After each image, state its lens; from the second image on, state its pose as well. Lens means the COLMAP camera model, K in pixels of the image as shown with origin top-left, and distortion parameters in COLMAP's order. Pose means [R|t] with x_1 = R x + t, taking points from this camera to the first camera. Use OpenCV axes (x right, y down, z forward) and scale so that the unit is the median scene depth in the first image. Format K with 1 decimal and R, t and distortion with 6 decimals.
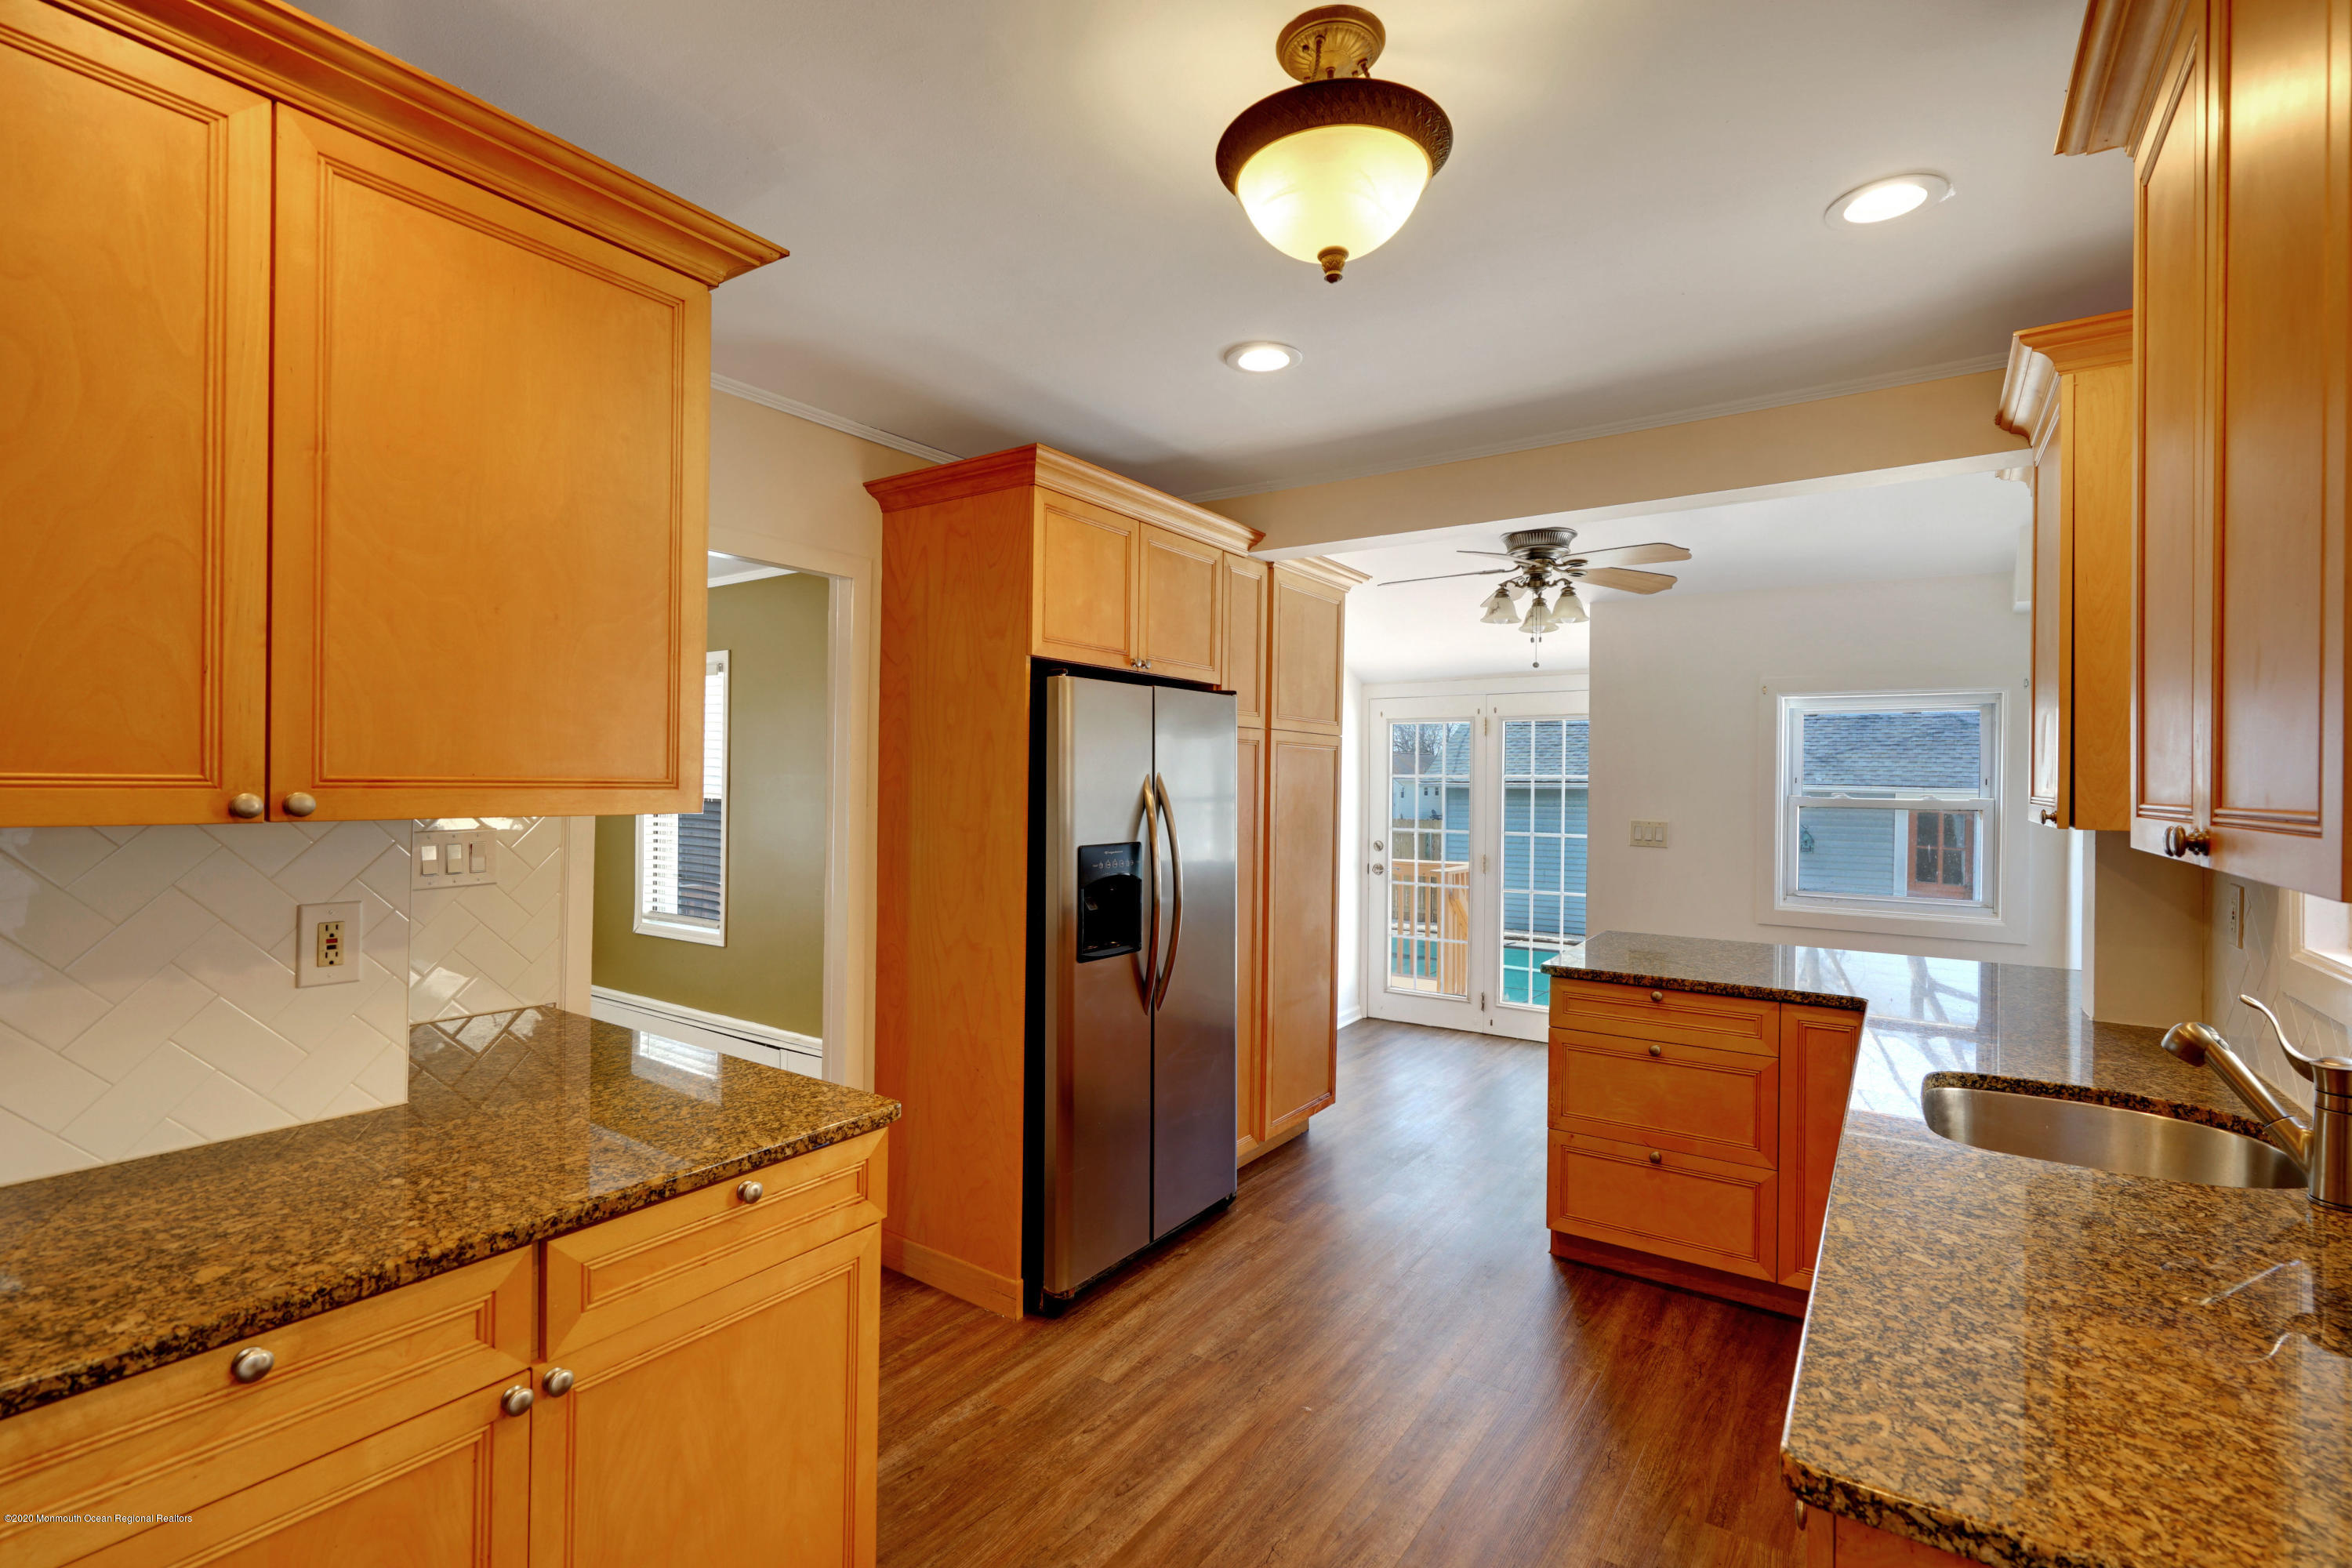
lens RADIAL K [[1065.5, 0, 1188.1], [0, 1065.5, 780.2], [0, 0, 1]] dist [-0.007294, 0.002339]
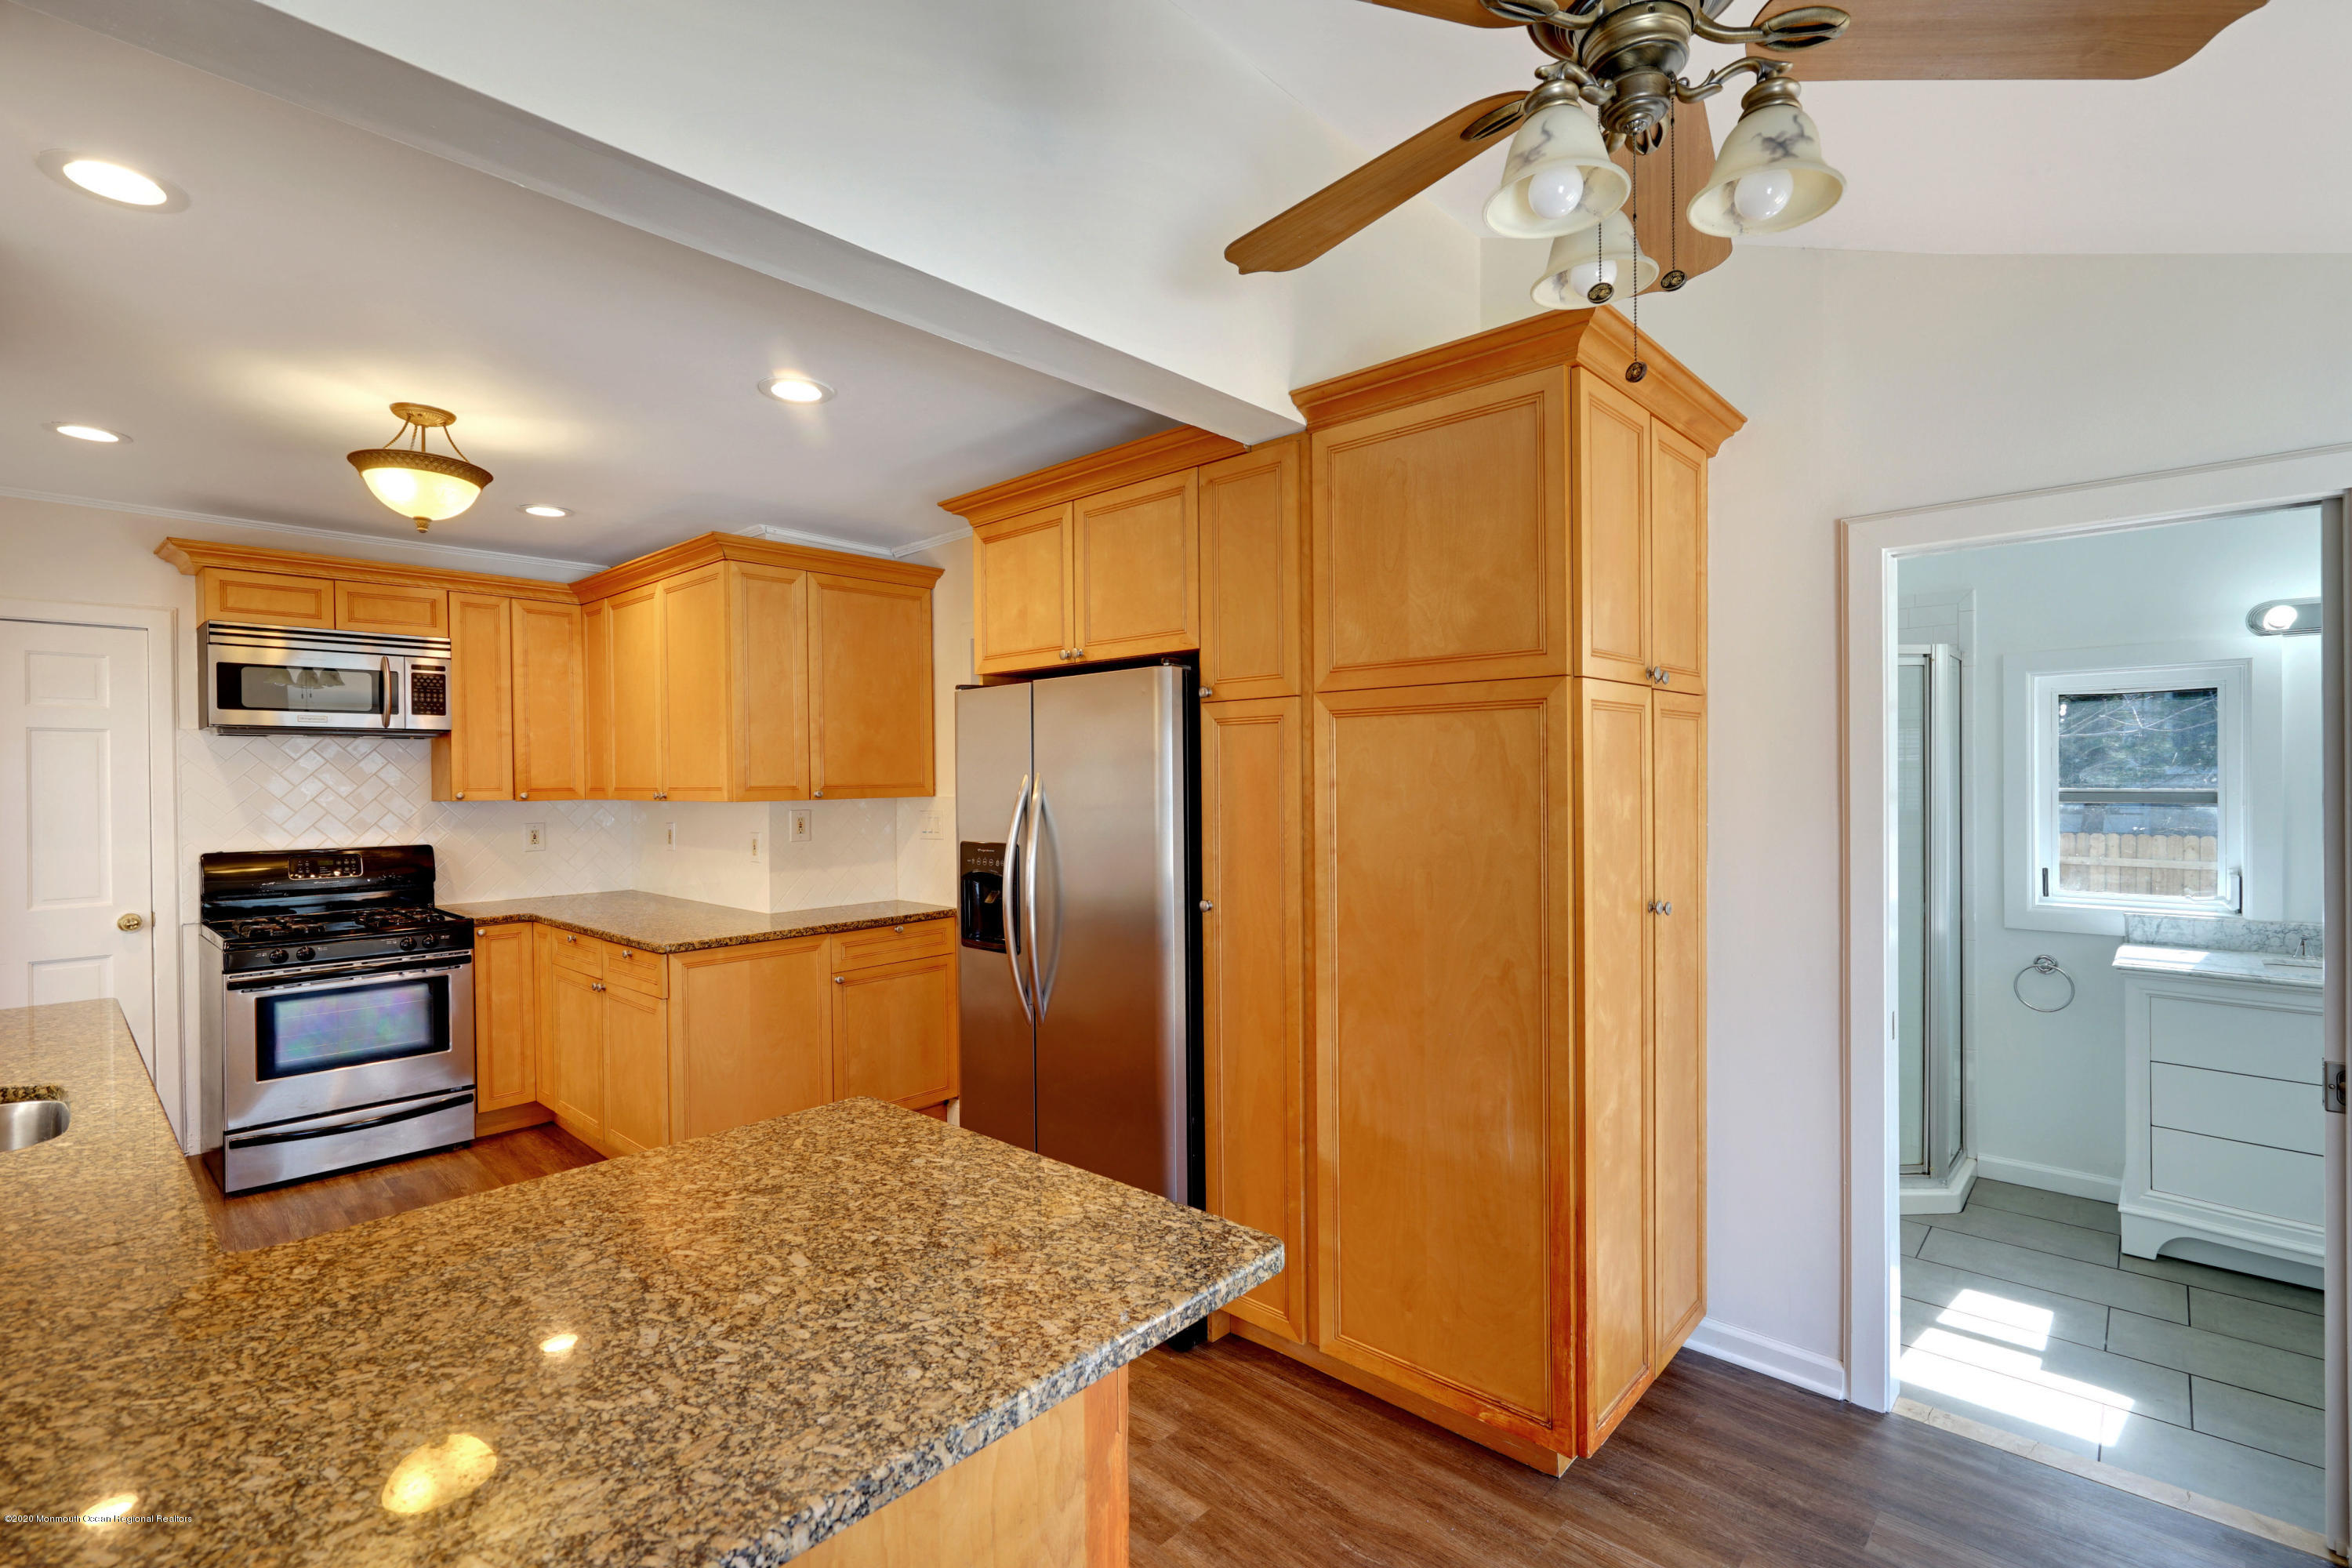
lens RADIAL K [[1065.5, 0, 1167.0], [0, 1065.5, 786.7], [0, 0, 1]] dist [-0.007294, 0.002339]
pose [[-0.162315, -0.001441, -0.986738, 0.876831], [0.010691, 0.999938, -0.003219, 0.010257], [0.986681, -0.011072, -0.162289, 1.261108]]
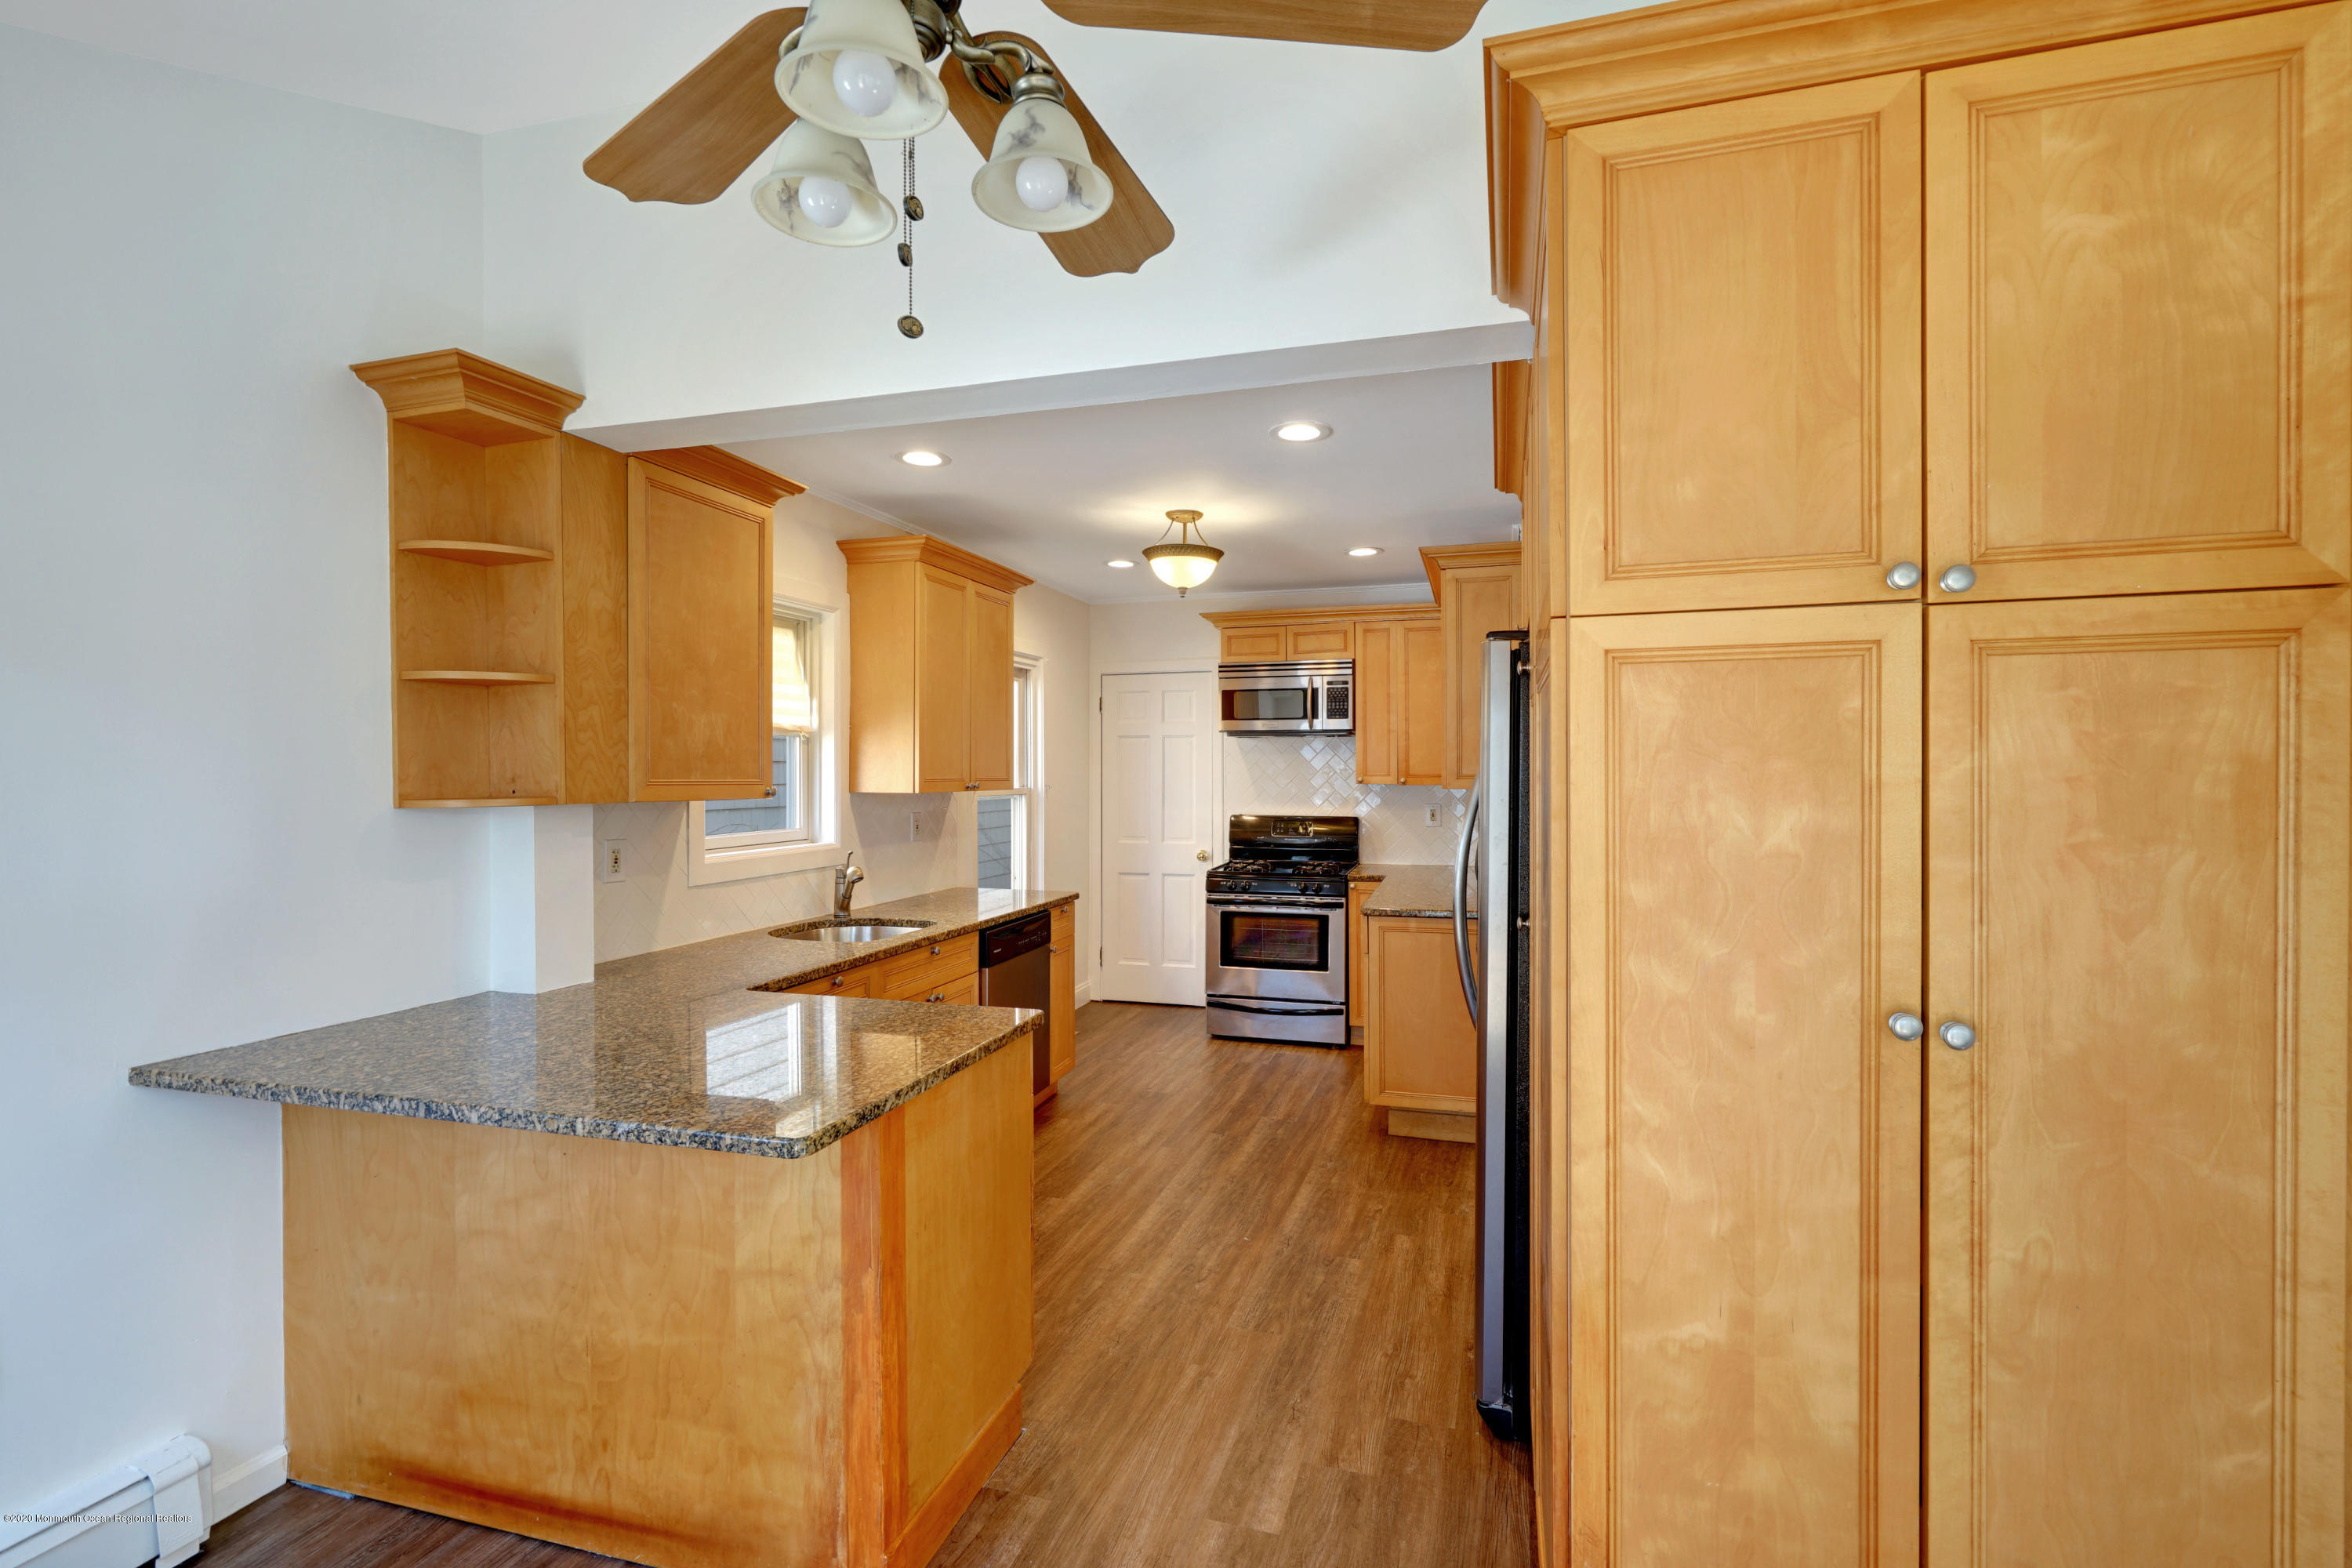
lens RADIAL K [[1065.5, 0, 1179.4], [0, 1065.5, 780.6], [0, 0, 1]] dist [-0.007294, 0.002339]
pose [[-0.953806, -0.004532, -0.300389, 0.472288], [-0.006426, 0.999965, 0.005318, 0.001374], [0.300354, 0.007002, -0.953802, 1.765740]]
